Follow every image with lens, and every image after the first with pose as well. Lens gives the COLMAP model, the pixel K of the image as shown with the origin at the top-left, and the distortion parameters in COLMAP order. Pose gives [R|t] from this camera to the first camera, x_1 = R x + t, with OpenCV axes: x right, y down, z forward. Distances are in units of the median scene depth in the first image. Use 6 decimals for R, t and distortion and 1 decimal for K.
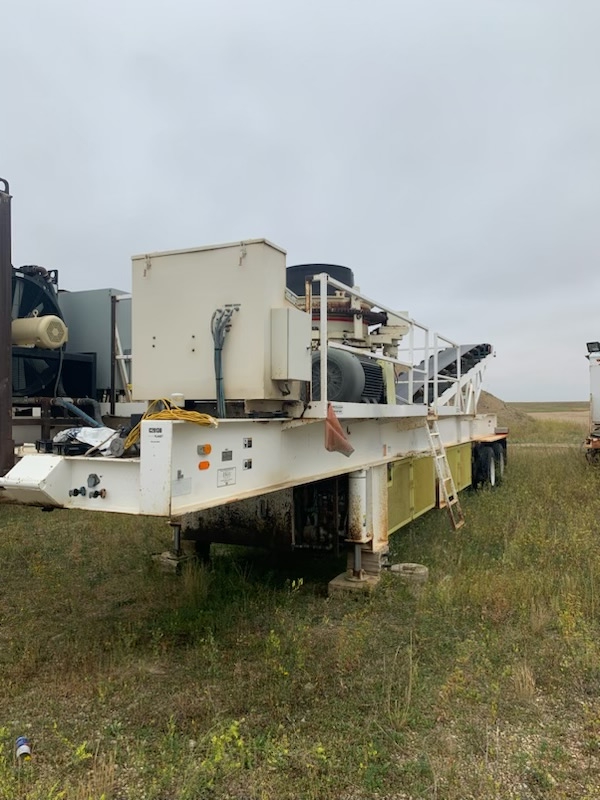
lens RADIAL K [[611.2, 0, 298.2], [0, 611.2, 404.4], [0, 0, 1]] dist [0.030551, -0.019992]
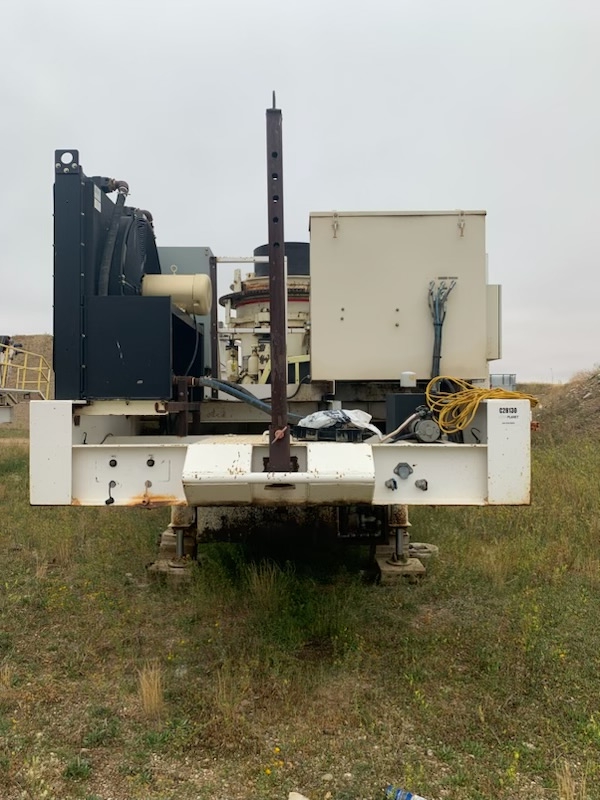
lens RADIAL K [[611.2, 0, 298.9], [0, 611.2, 398.5], [0, 0, 1]] dist [0.030551, -0.019992]
pose [[0.905095, -0.003031, 0.425199, -0.677197], [0.000560, 0.999982, 0.005936, 0.014714], [-0.425210, -0.005135, 0.905080, 0.236421]]
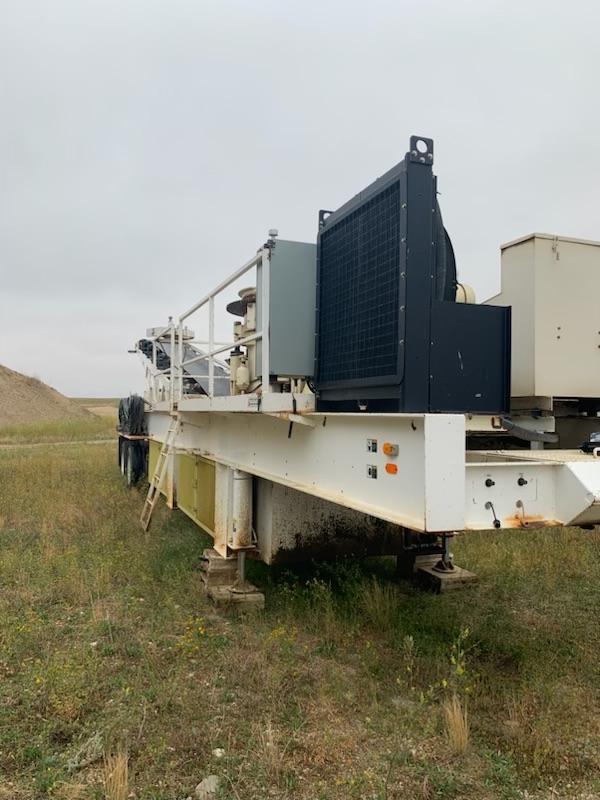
lens RADIAL K [[611.2, 0, 299.4], [0, 611.2, 398.7], [0, 0, 1]] dist [0.030551, -0.019992]
pose [[0.691889, 0.022900, 0.721640, -1.182390], [-0.021900, 0.999703, -0.010726, 0.014786], [-0.721671, -0.008383, 0.692185, 0.655988]]
